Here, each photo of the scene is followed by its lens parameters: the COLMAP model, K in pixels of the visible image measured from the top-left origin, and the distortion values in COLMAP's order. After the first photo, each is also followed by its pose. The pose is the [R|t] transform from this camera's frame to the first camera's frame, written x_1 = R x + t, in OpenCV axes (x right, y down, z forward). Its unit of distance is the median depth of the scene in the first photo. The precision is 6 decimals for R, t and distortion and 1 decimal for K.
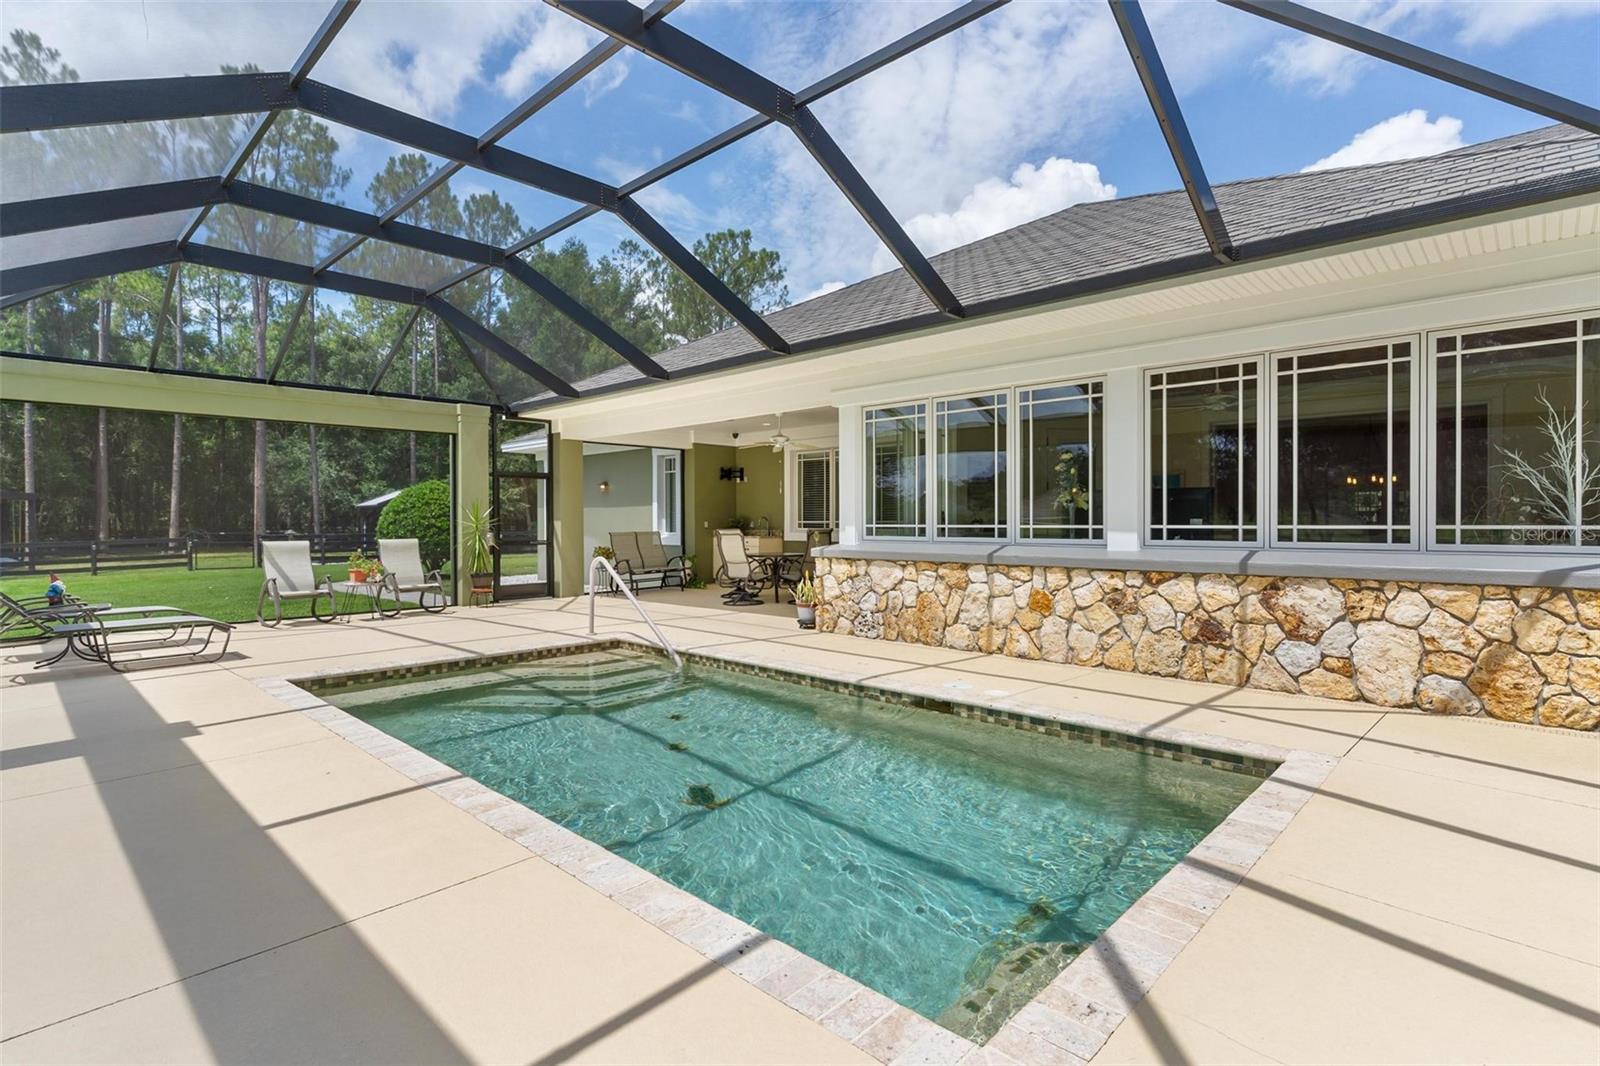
lens RADIAL K [[788.2, 0, 810.6], [0, 788.2, 536.6], [0, 0, 1]] dist [0.000401, 0.001746]
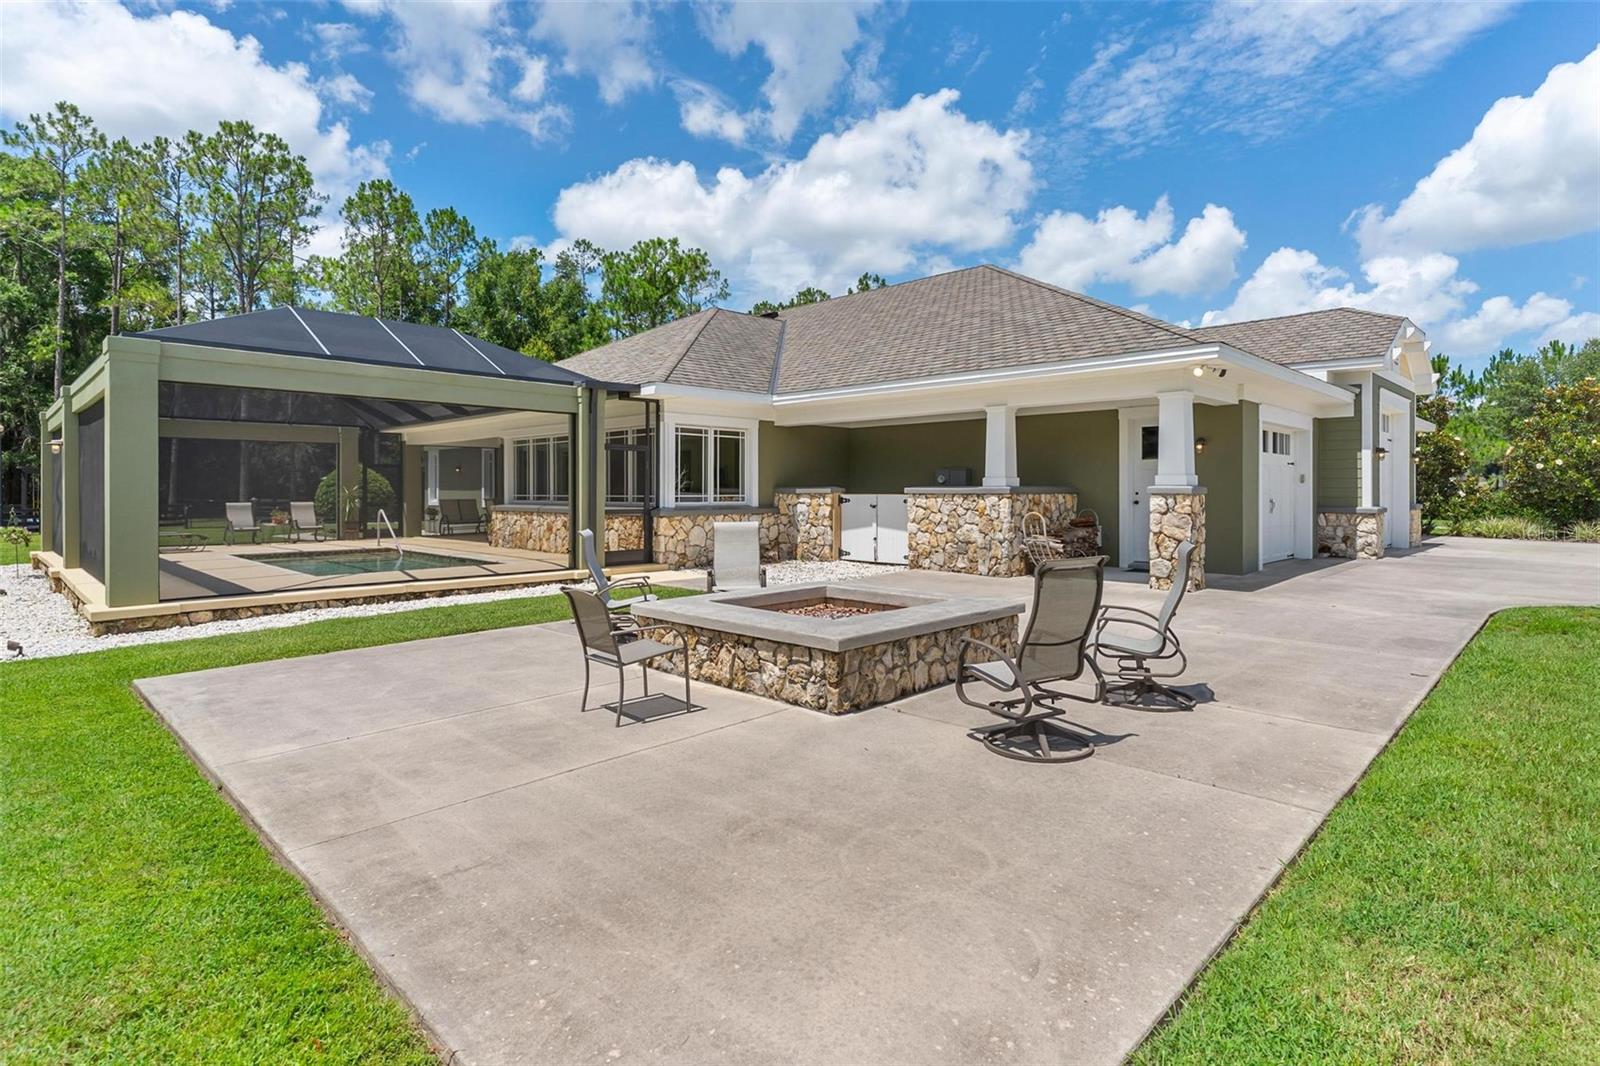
lens RADIAL K [[788.2, 0, 808.7], [0, 788.2, 491.3], [0, 0, 1]] dist [0.000401, 0.001746]
pose [[0.999986, -0.000827, 0.005222, 0.492126], [0.000924, 0.999828, -0.018498, 0.008017], [-0.005206, 0.018503, 0.999815, -0.650573]]
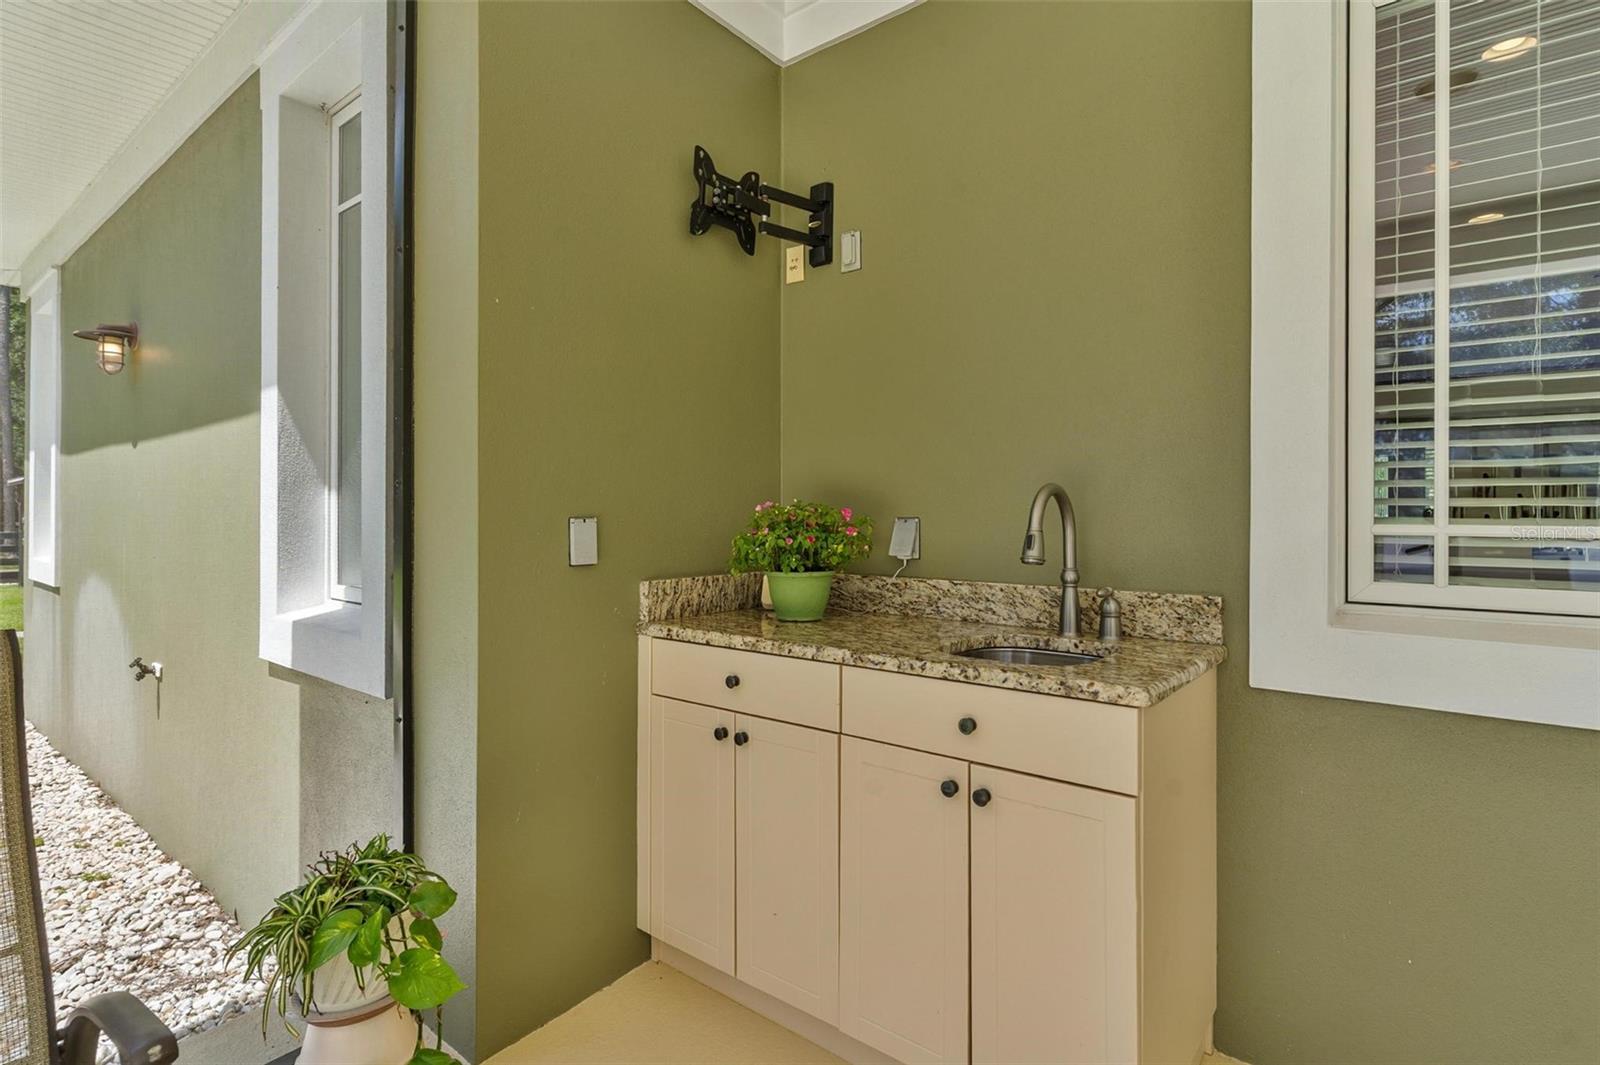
lens RADIAL K [[788.2, 0, 791.0], [0, 788.2, 517.7], [0, 0, 1]] dist [0.000401, 0.001746]
pose [[0.997430, 0.005069, 0.071468, -0.104547], [-0.004272, 0.999927, -0.011298, -0.017786], [-0.071520, 0.010963, 0.997379, 0.844222]]
